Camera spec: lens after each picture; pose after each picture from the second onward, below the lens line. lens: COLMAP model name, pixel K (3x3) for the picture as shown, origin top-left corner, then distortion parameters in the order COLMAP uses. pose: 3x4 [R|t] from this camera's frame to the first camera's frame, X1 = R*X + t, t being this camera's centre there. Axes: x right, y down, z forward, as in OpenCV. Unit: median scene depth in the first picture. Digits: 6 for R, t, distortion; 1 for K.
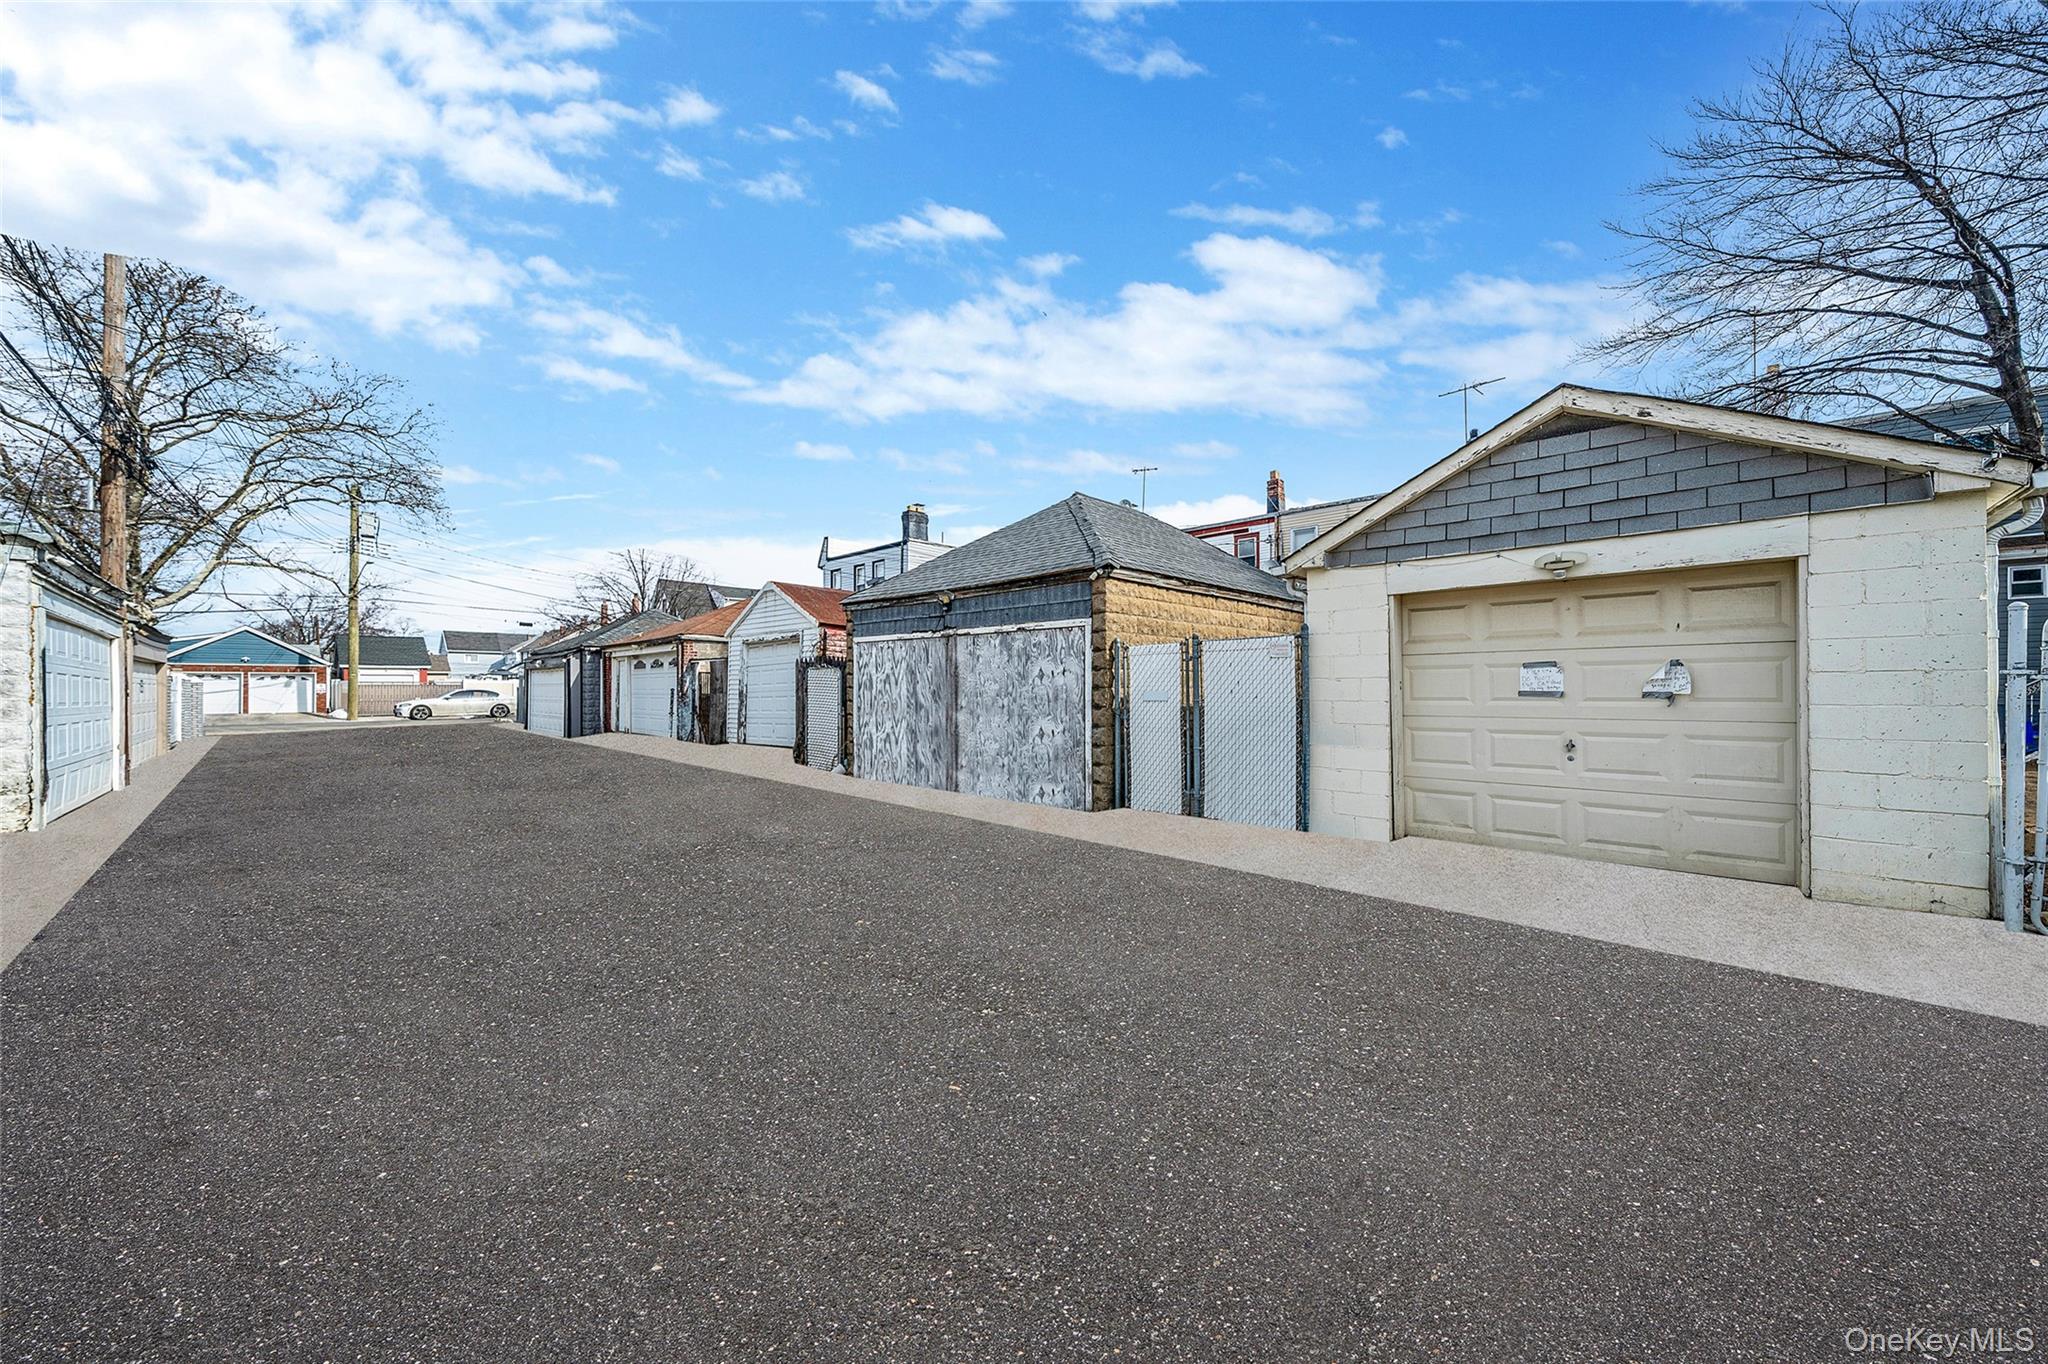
lens RADIAL K [[700.1, 0, 1030.3], [0, 700.1, 686.9], [0, 0, 1]] dist [-0.004881, -0.000265]
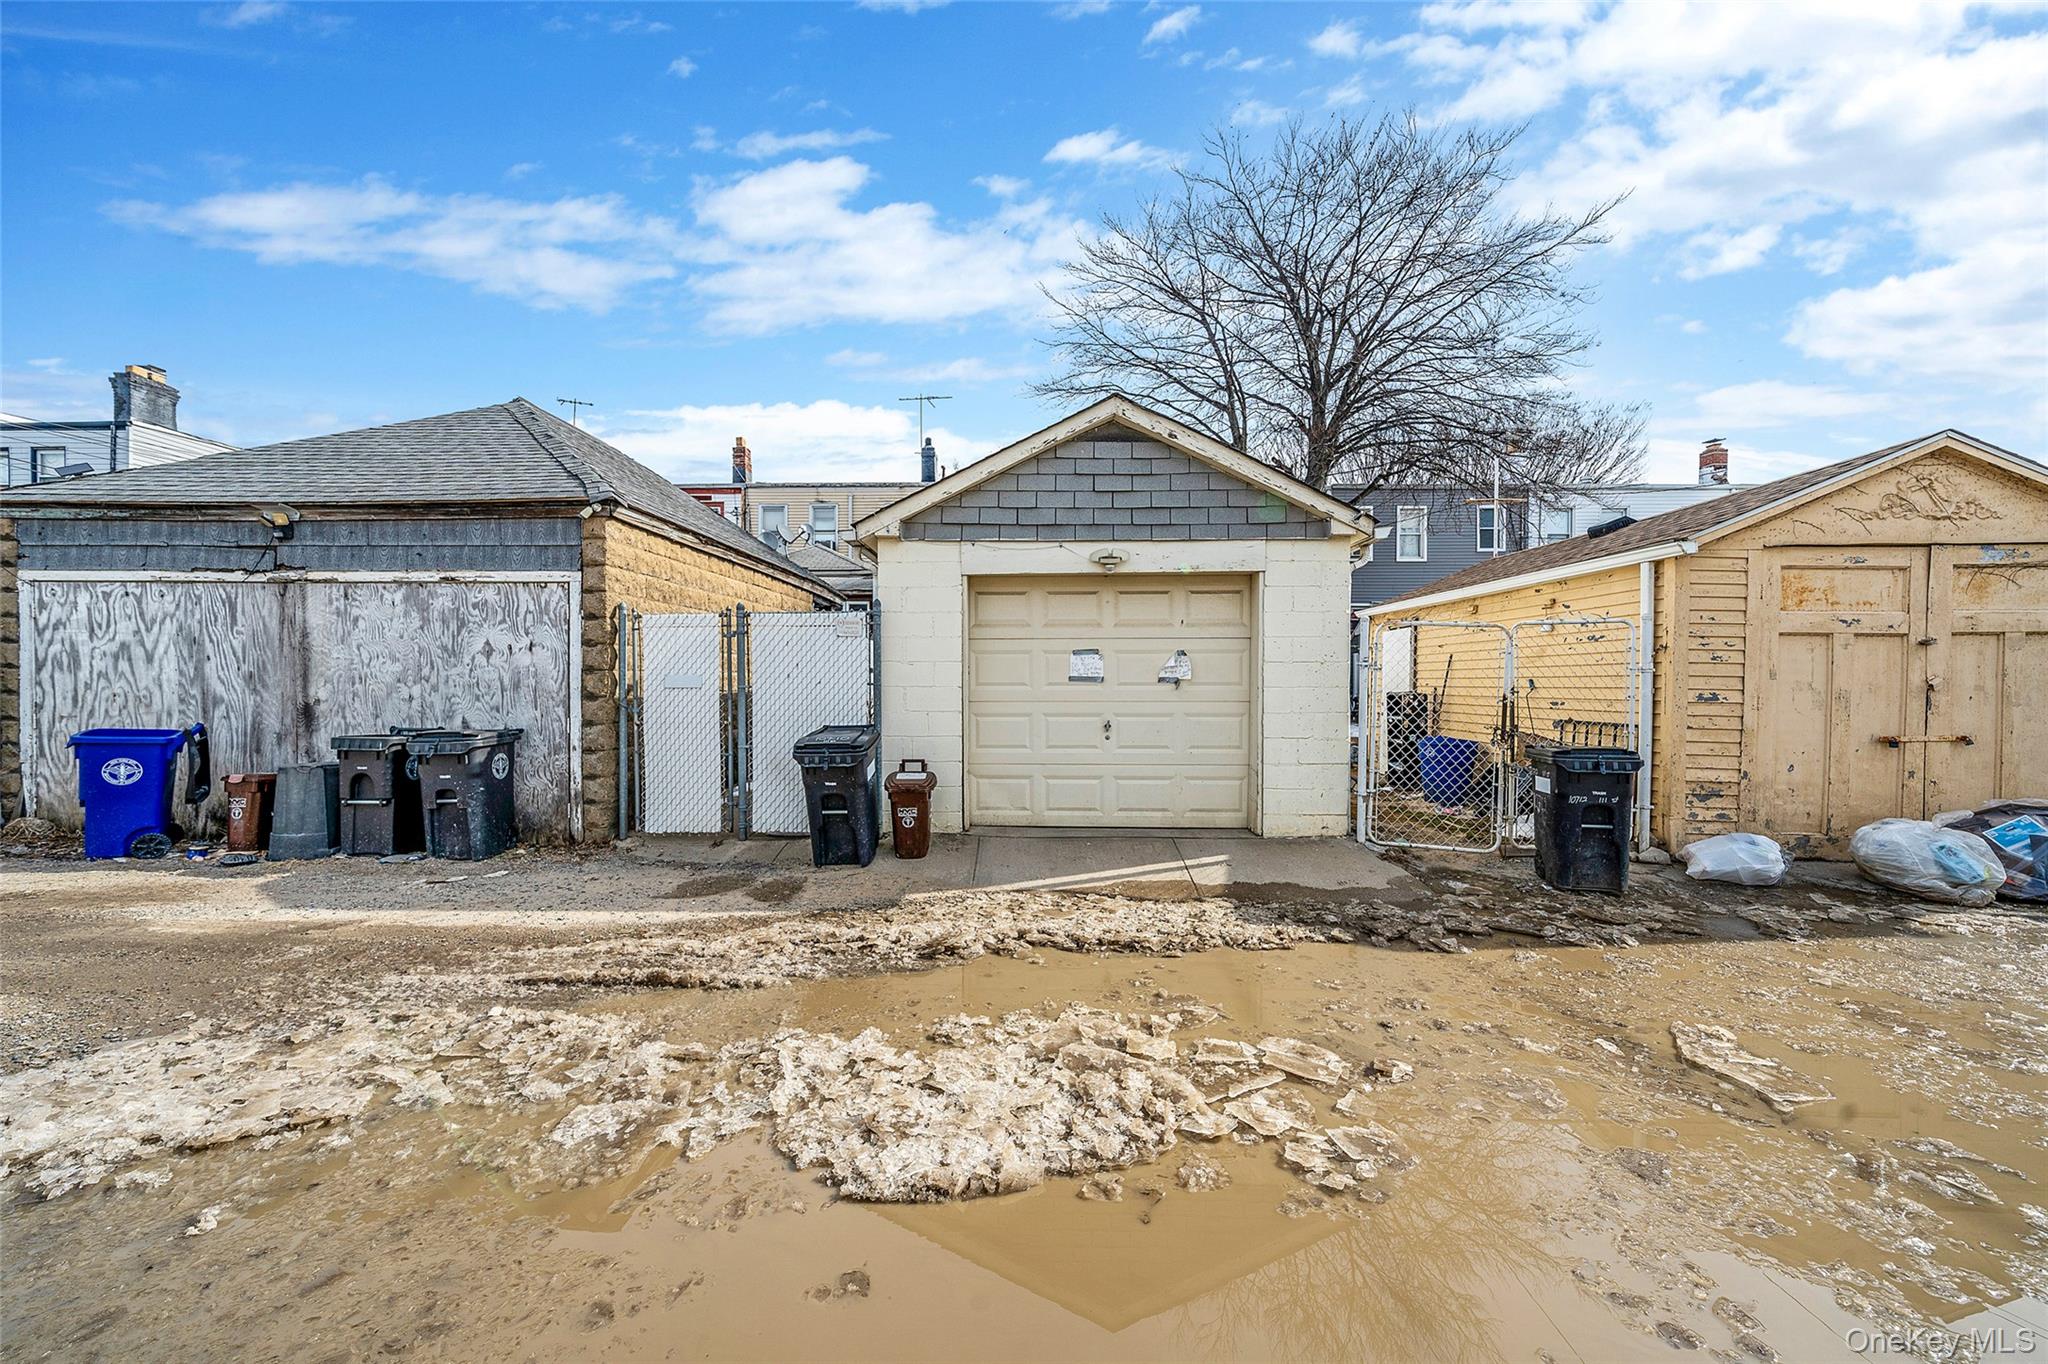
lens RADIAL K [[744.7, 0, 1007.6], [0, 744.7, 688.0], [0, 0, 1]] dist [-0.004714, -0.000096]
pose [[0.756056, -0.002894, 0.654500, -0.081568], [-0.006541, 0.999907, 0.011976, 0.007757], [-0.654474, -0.013336, 0.755967, 0.149631]]
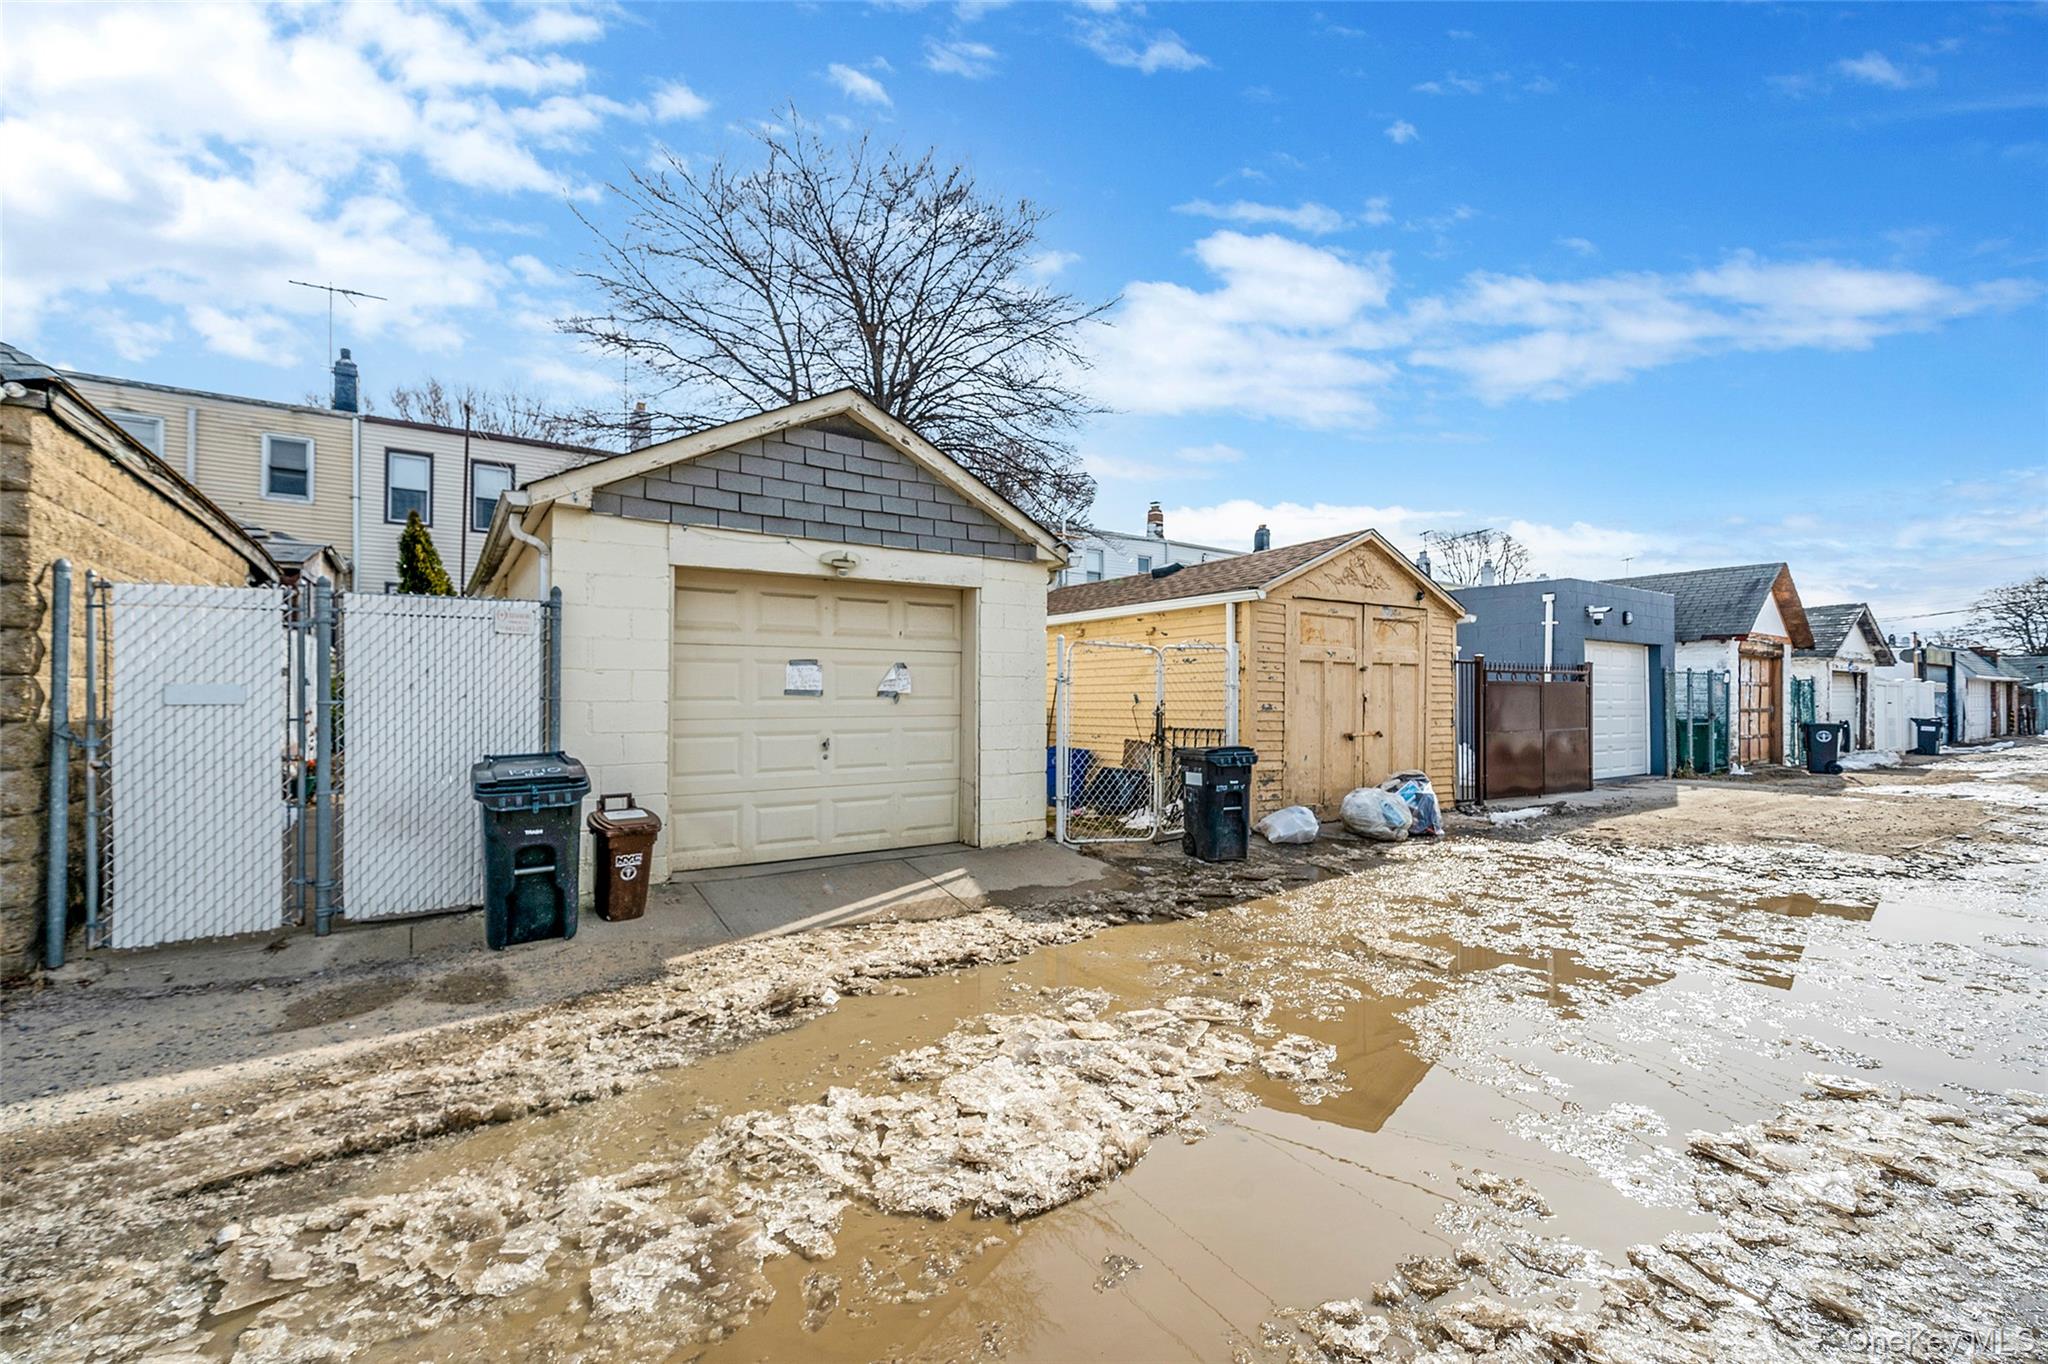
lens RADIAL K [[844.9, 0, 1007.1], [0, 844.9, 688.1], [0, 0, 1]] dist [-0.002150, -0.000275]
pose [[0.233854, 0.015121, 0.972154, -0.242302], [-0.004957, 0.999885, -0.014360, 0.013693], [-0.972259, -0.001460, 0.233902, 0.323691]]
